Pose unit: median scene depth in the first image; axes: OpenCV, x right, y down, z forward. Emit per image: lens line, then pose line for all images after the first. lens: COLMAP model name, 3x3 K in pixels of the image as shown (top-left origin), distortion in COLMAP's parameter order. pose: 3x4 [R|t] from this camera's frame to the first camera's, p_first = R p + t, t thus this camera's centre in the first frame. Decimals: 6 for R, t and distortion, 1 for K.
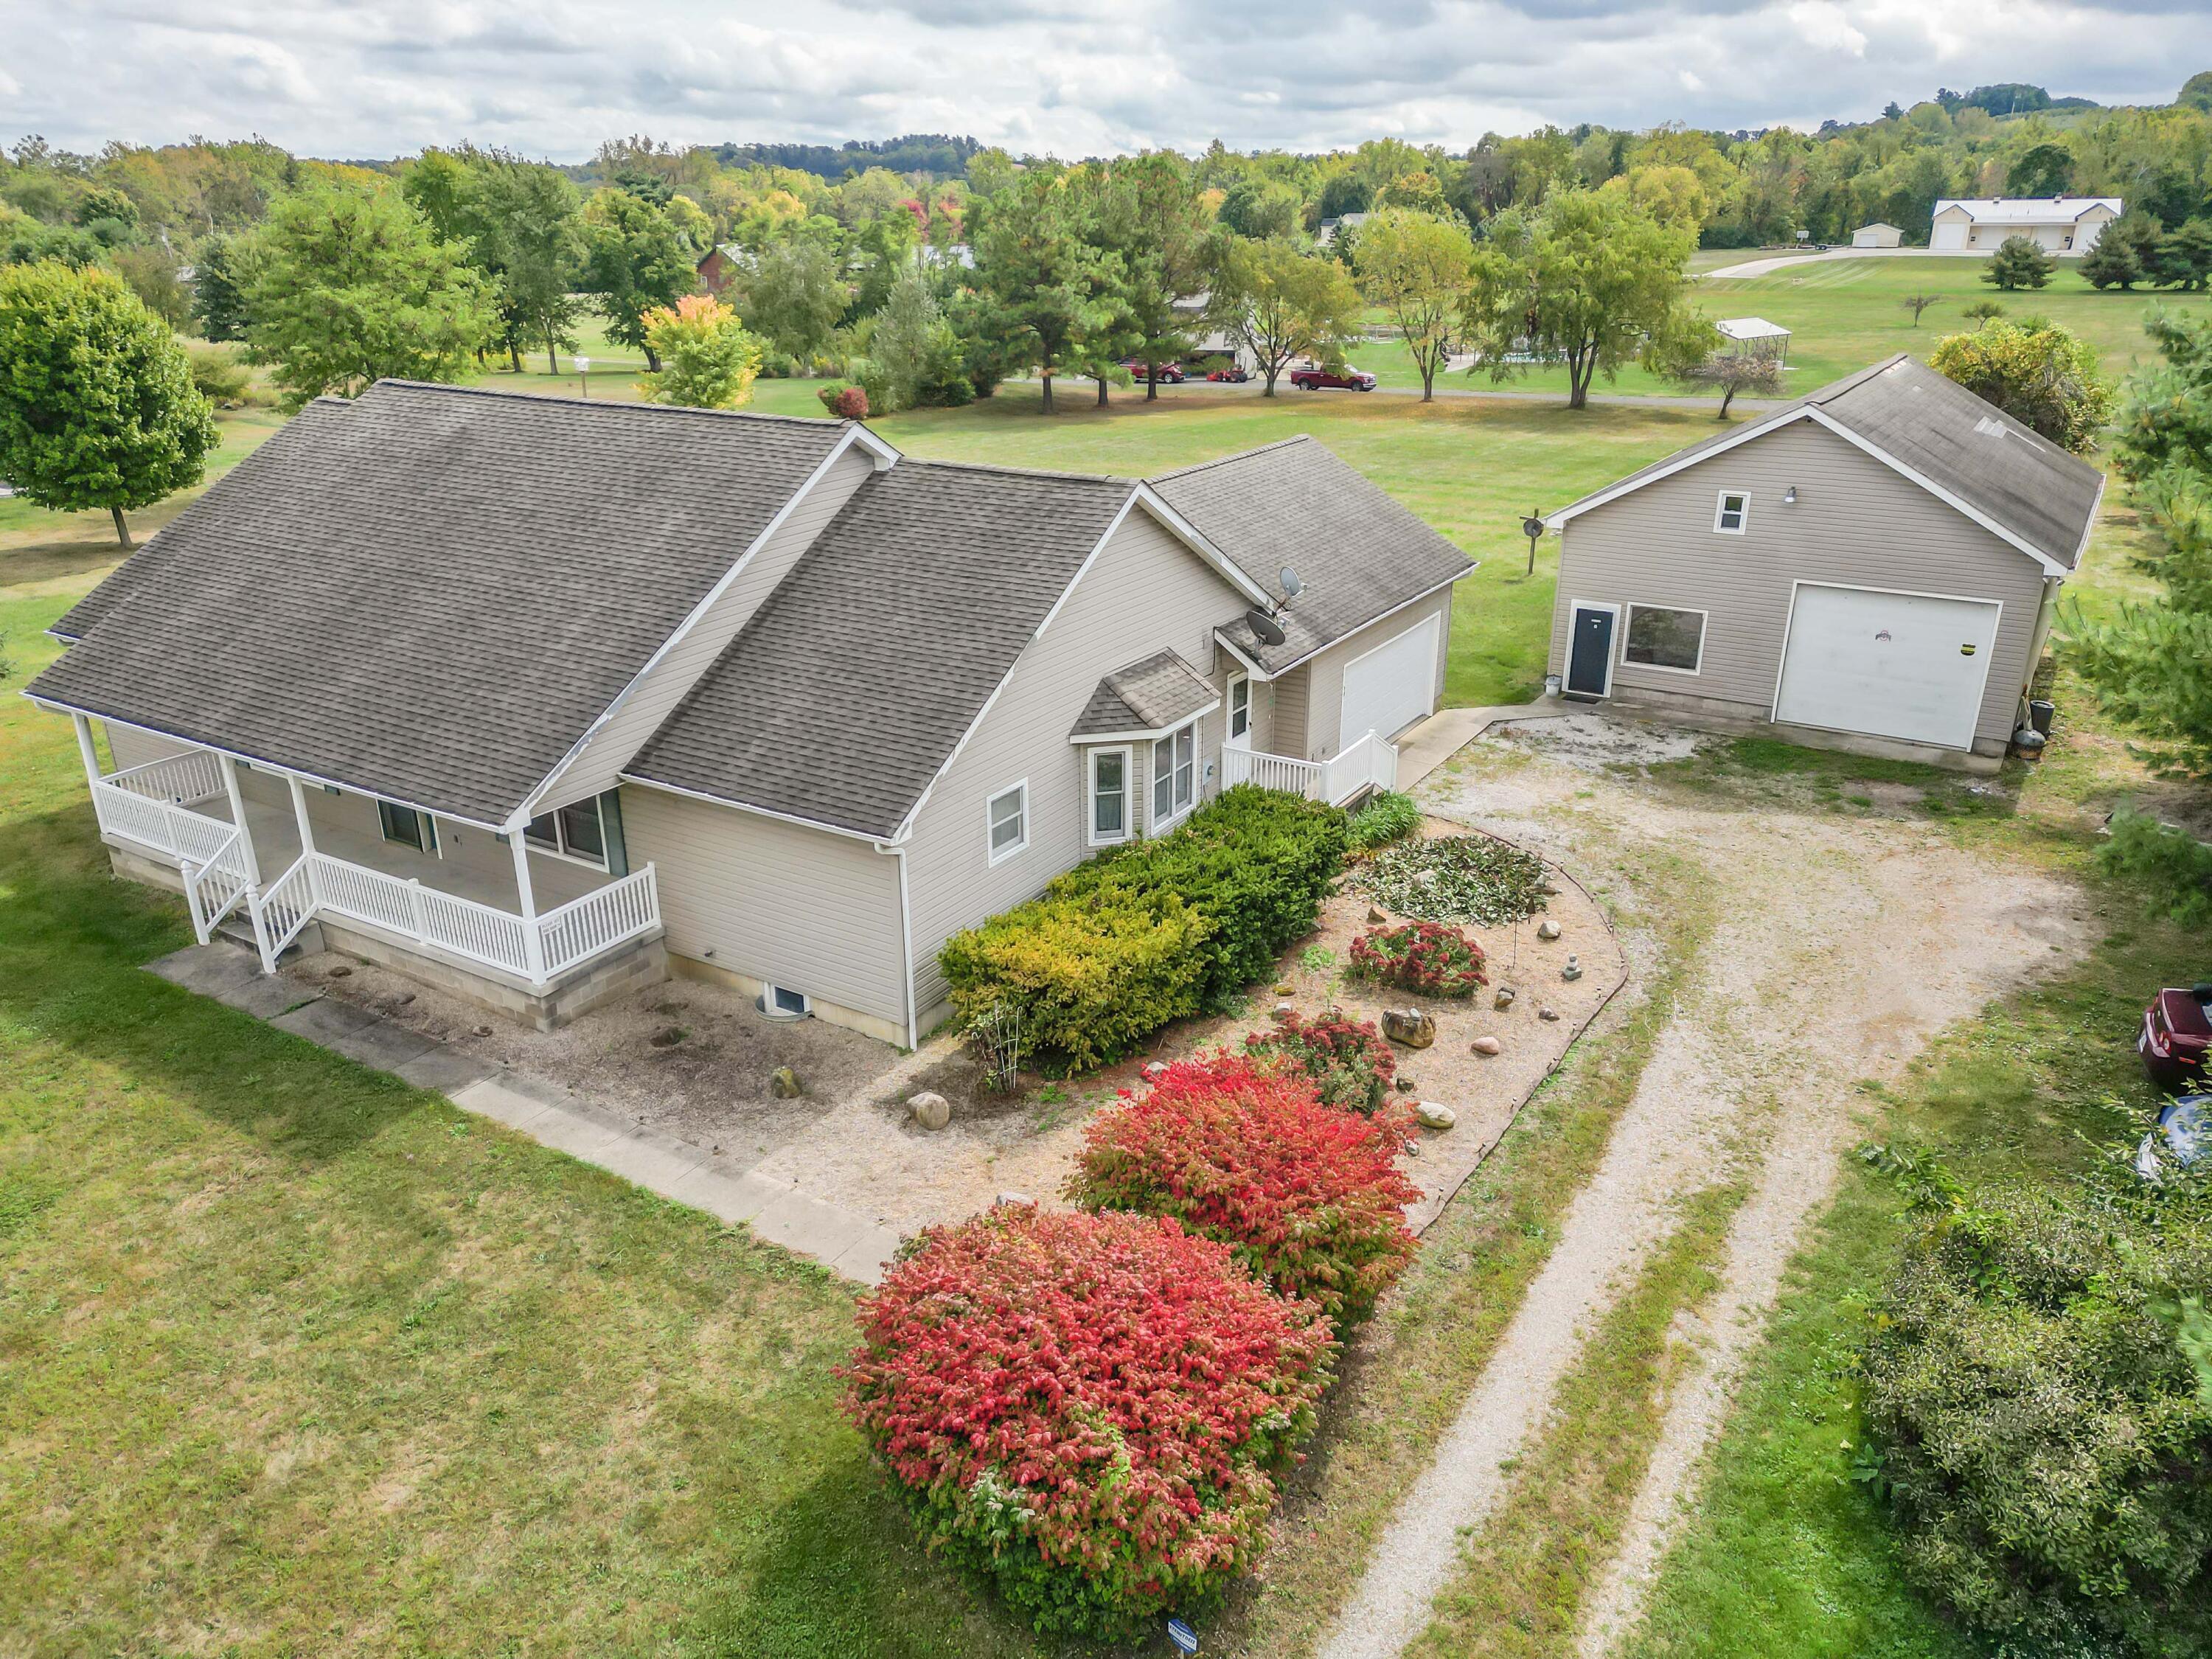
lens RADIAL K [[1551.8, 0, 1113.7], [0, 1551.8, 833.2], [0, 0, 1]] dist [0.054822, -0.048401]
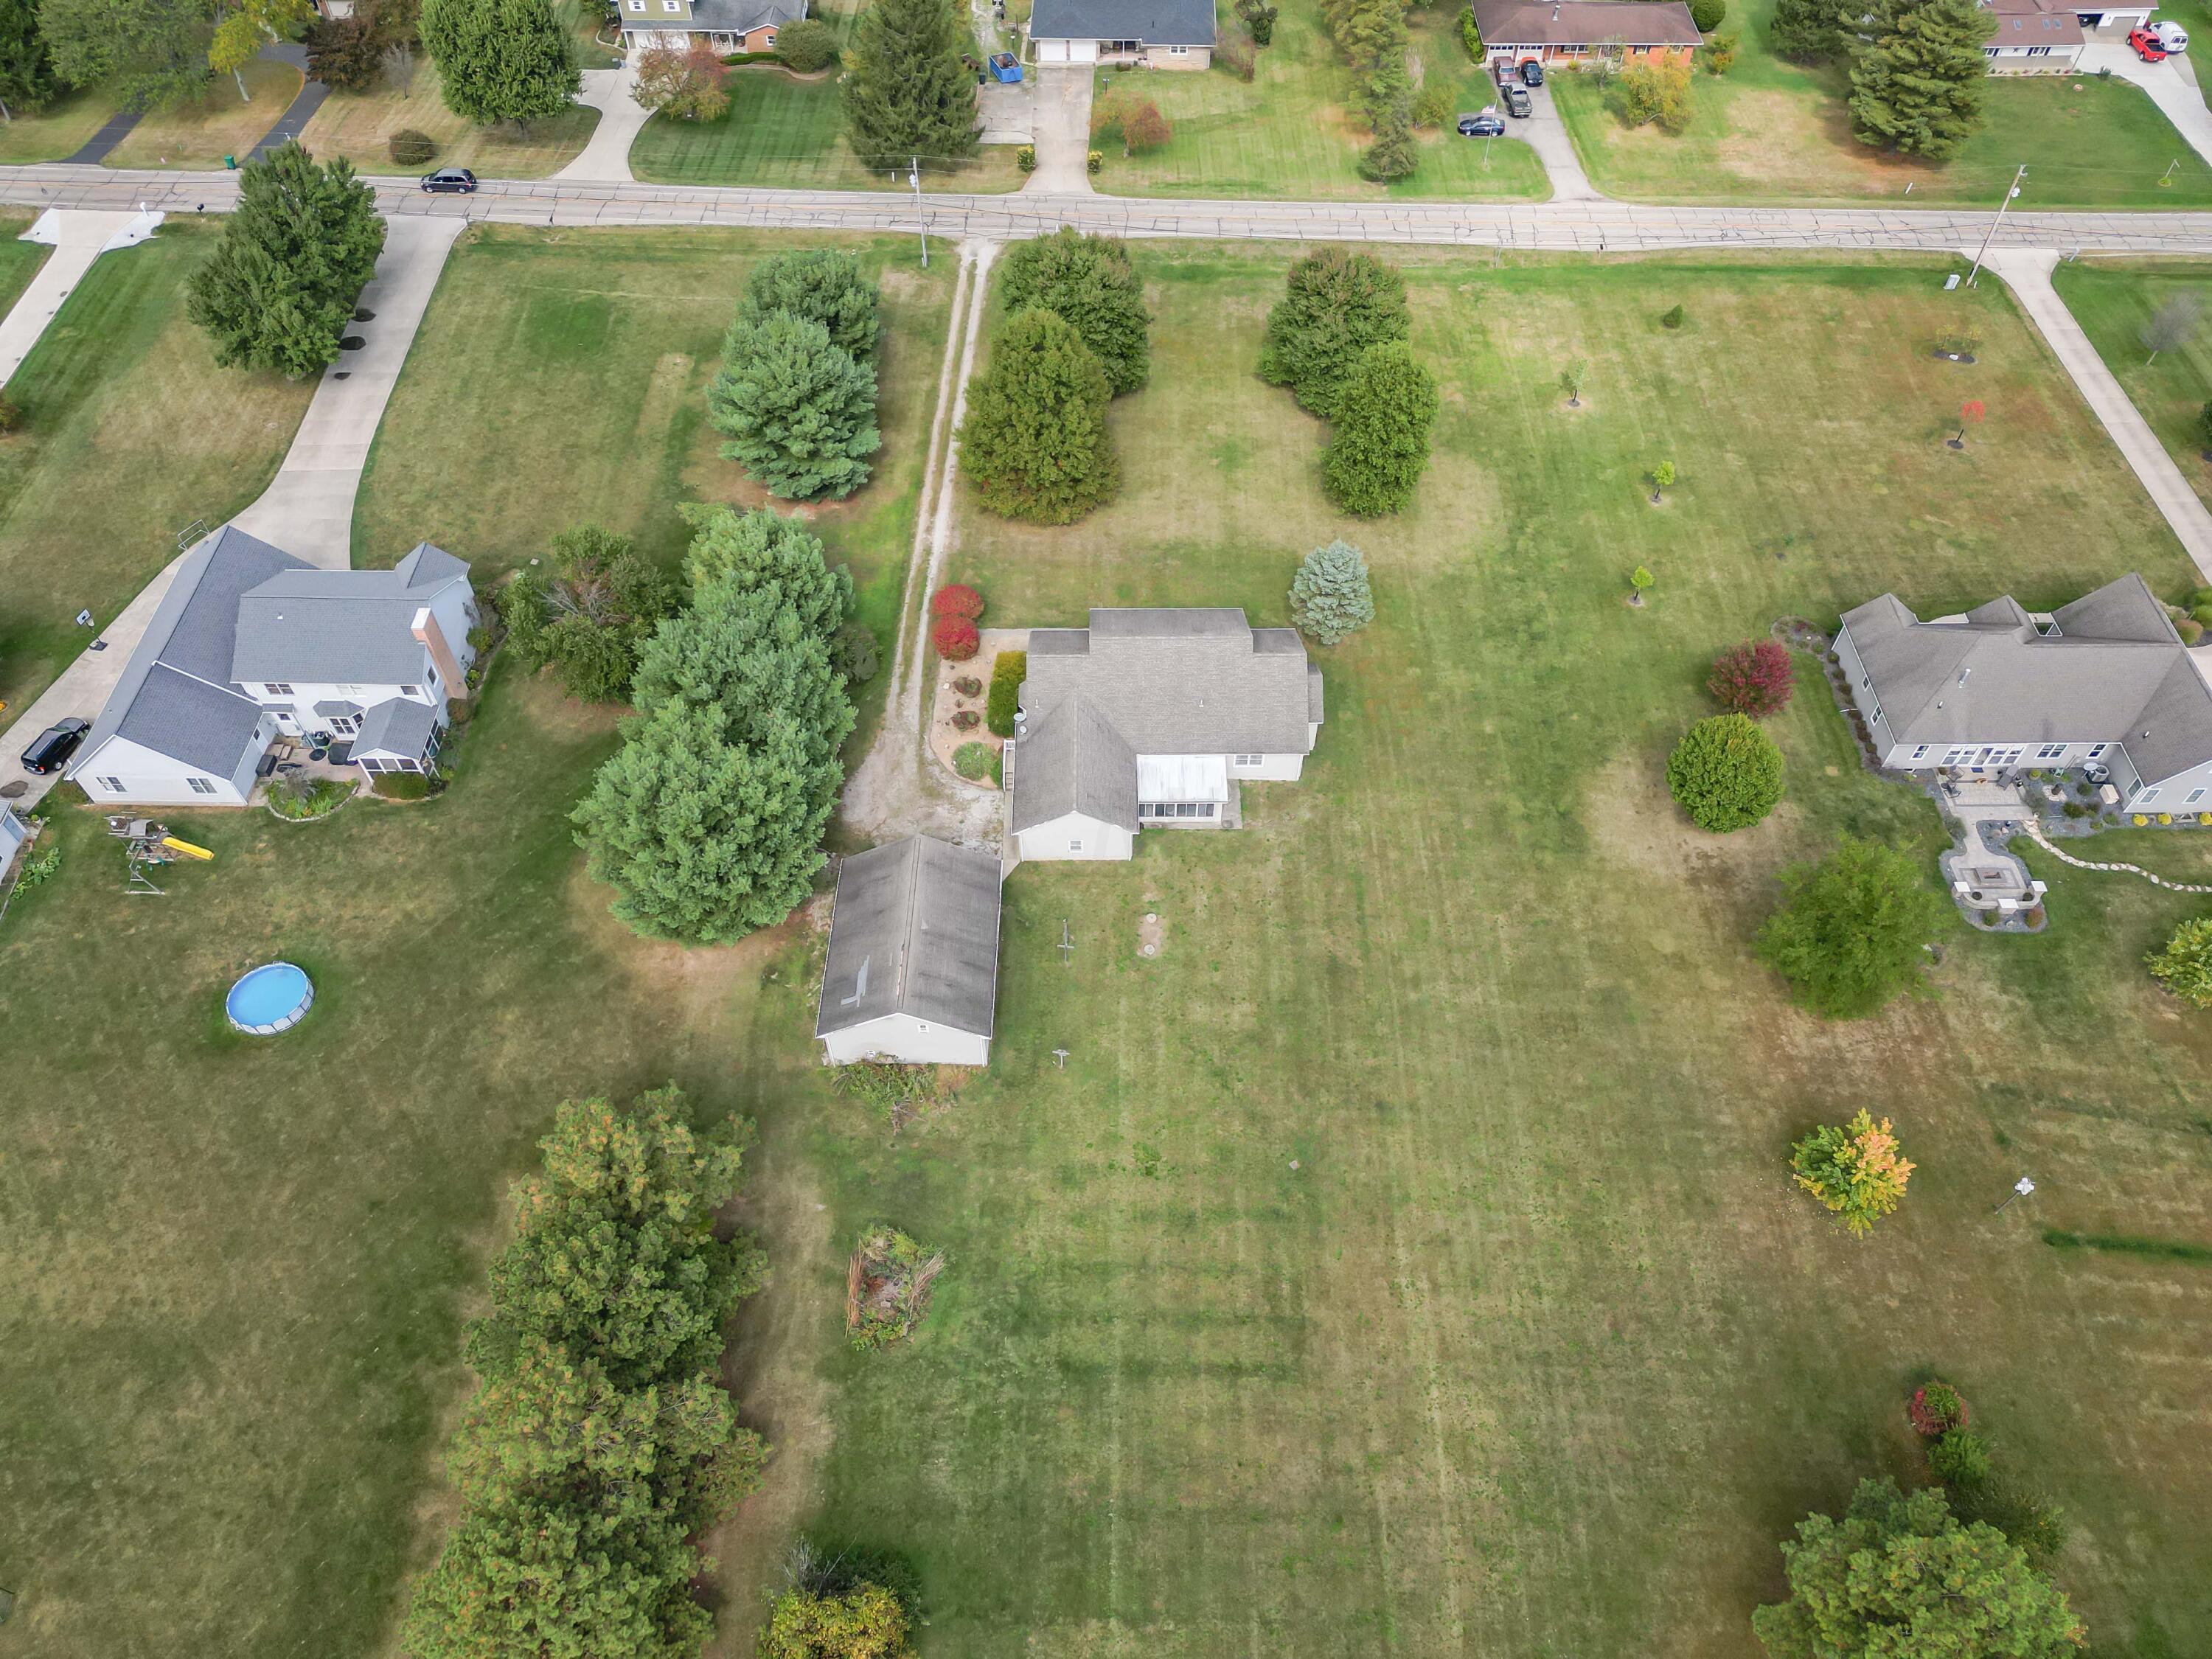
lens RADIAL K [[1551.8, 0, 1110.1], [0, 1551.8, 827.4], [0, 0, 1]] dist [0.054822, -0.048401]
pose [[-0.847854, 0.418159, -0.326016, 1.223804], [-0.195484, 0.325030, 0.925279, -3.510238], [0.492879, 0.848233, -0.193834, 1.937810]]
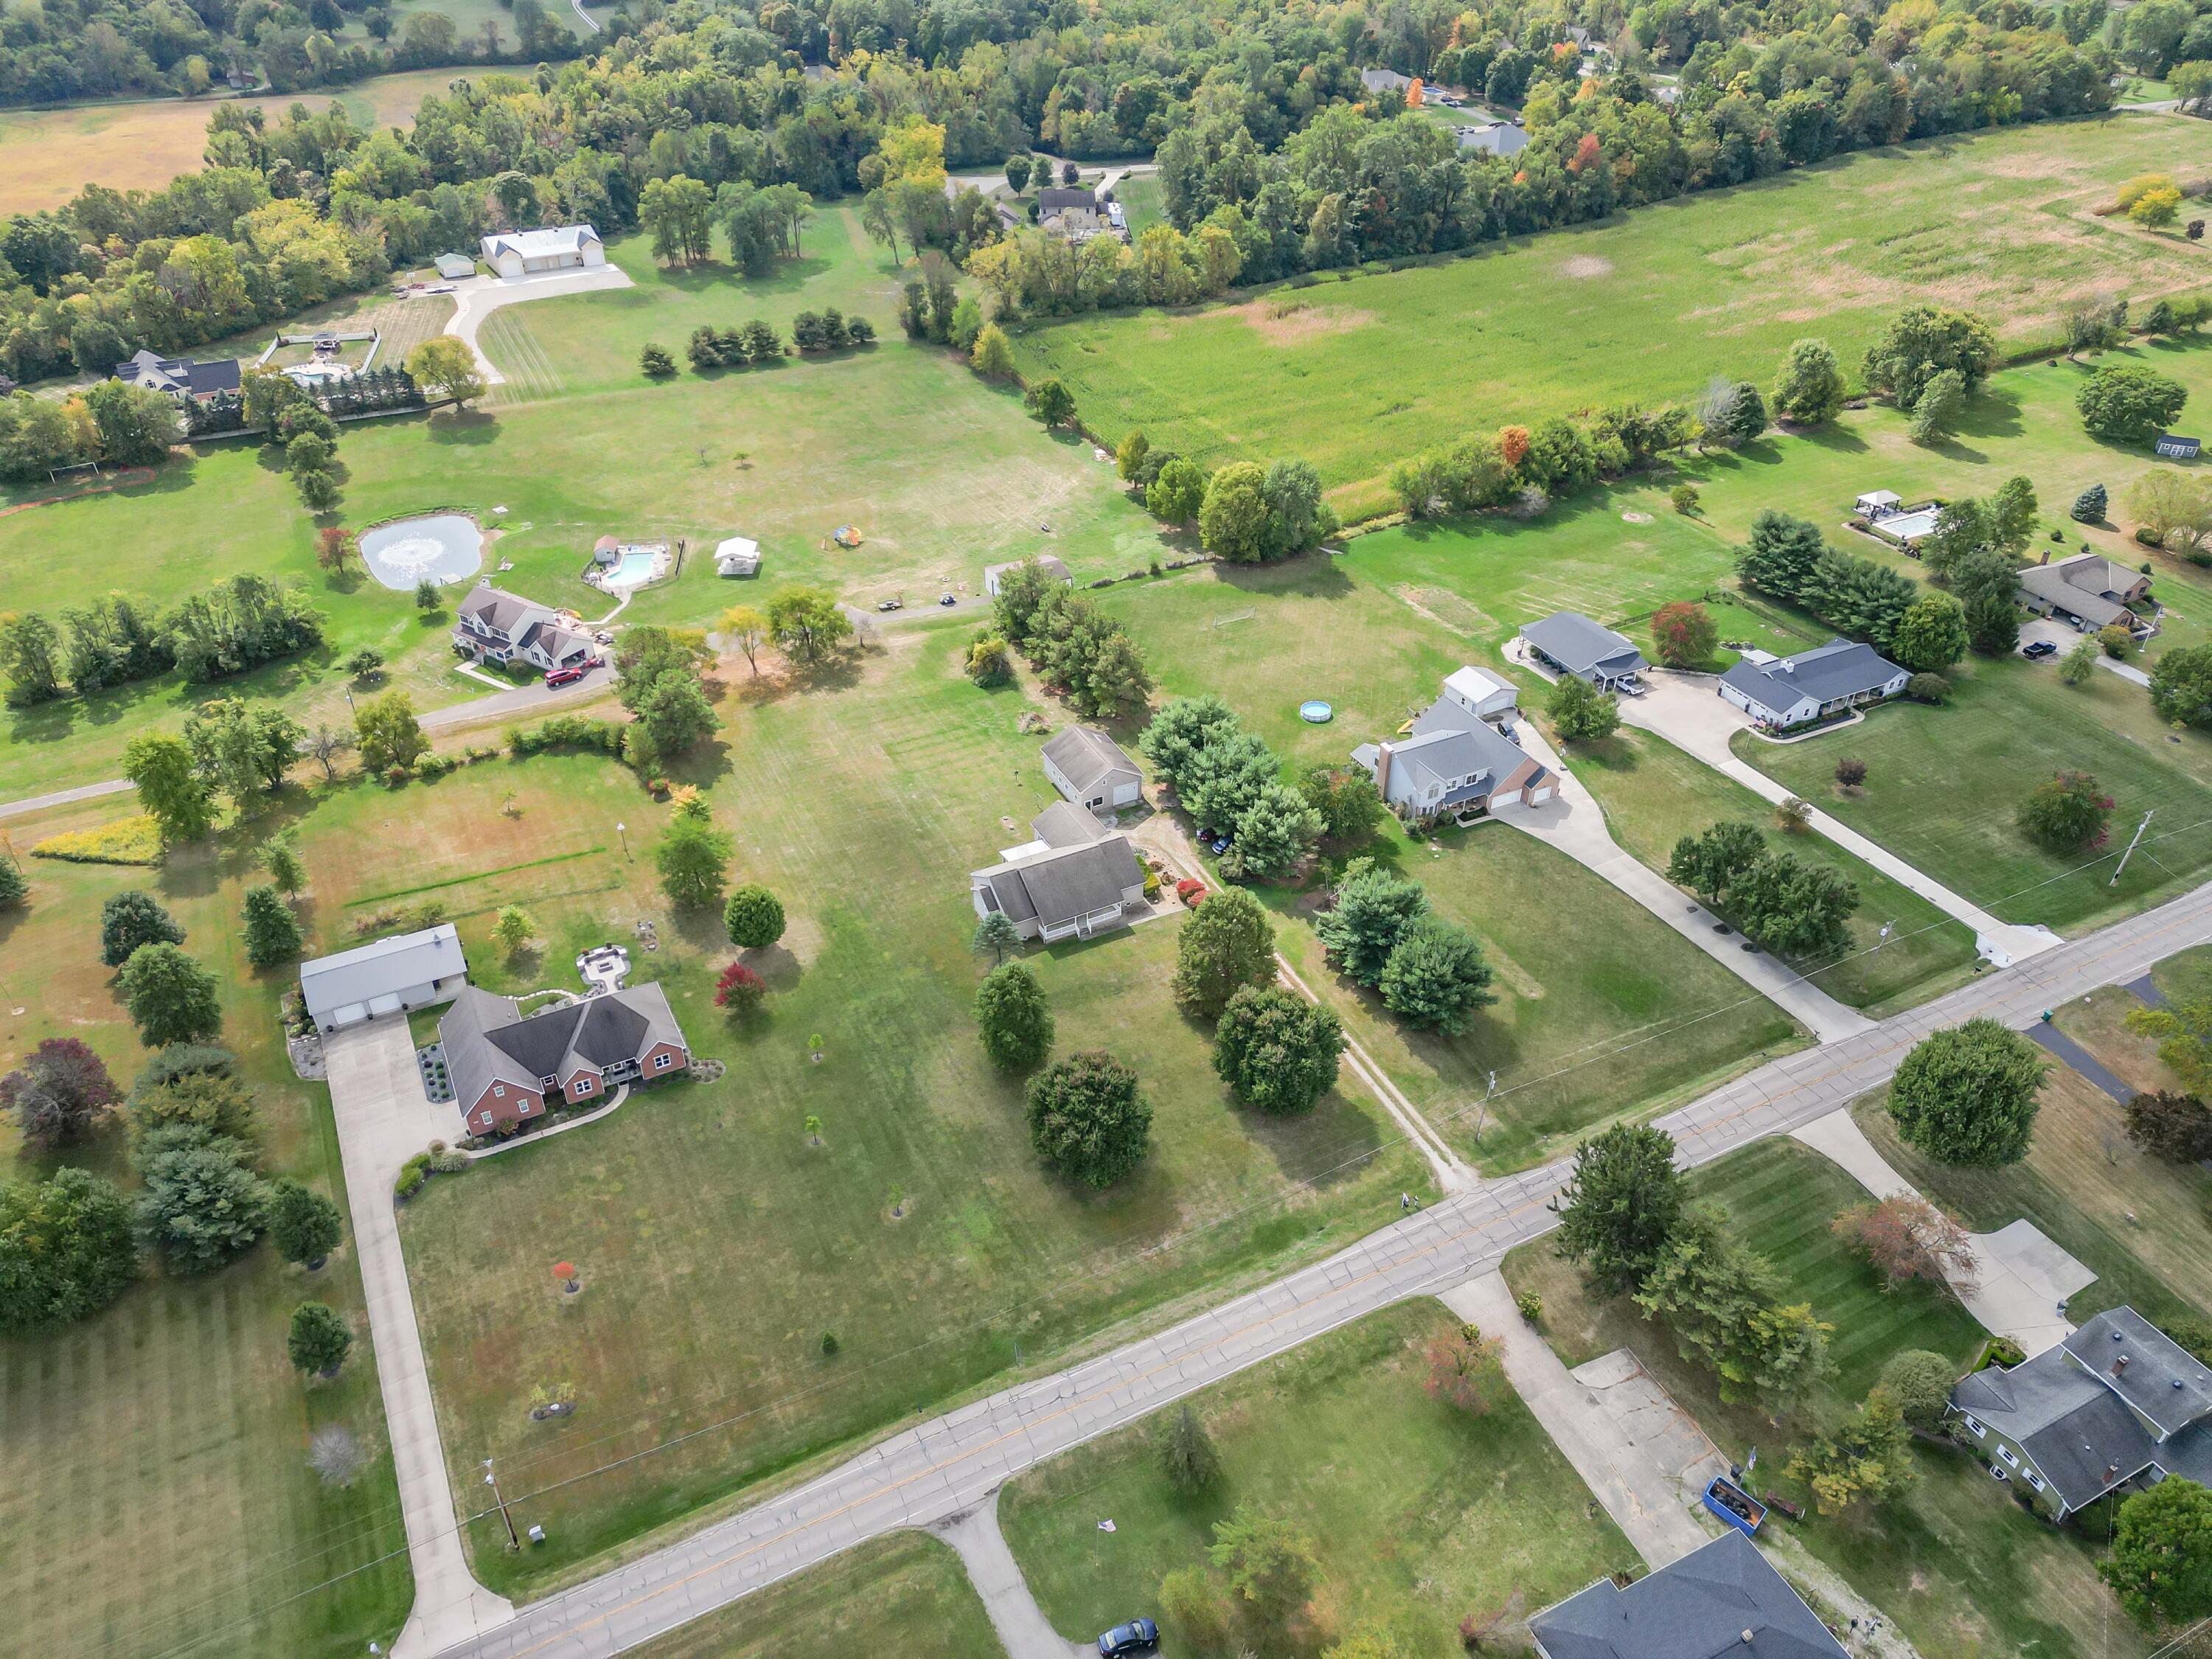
lens RADIAL K [[1551.8, 0, 1104.3], [0, 1551.8, 818.5], [0, 0, 1]] dist [0.054822, -0.048401]
pose [[0.512387, -0.481725, 0.710915, -4.951166], [0.316547, 0.875500, 0.365100, -2.816670], [-0.798284, 0.037965, 0.601084, -3.345012]]
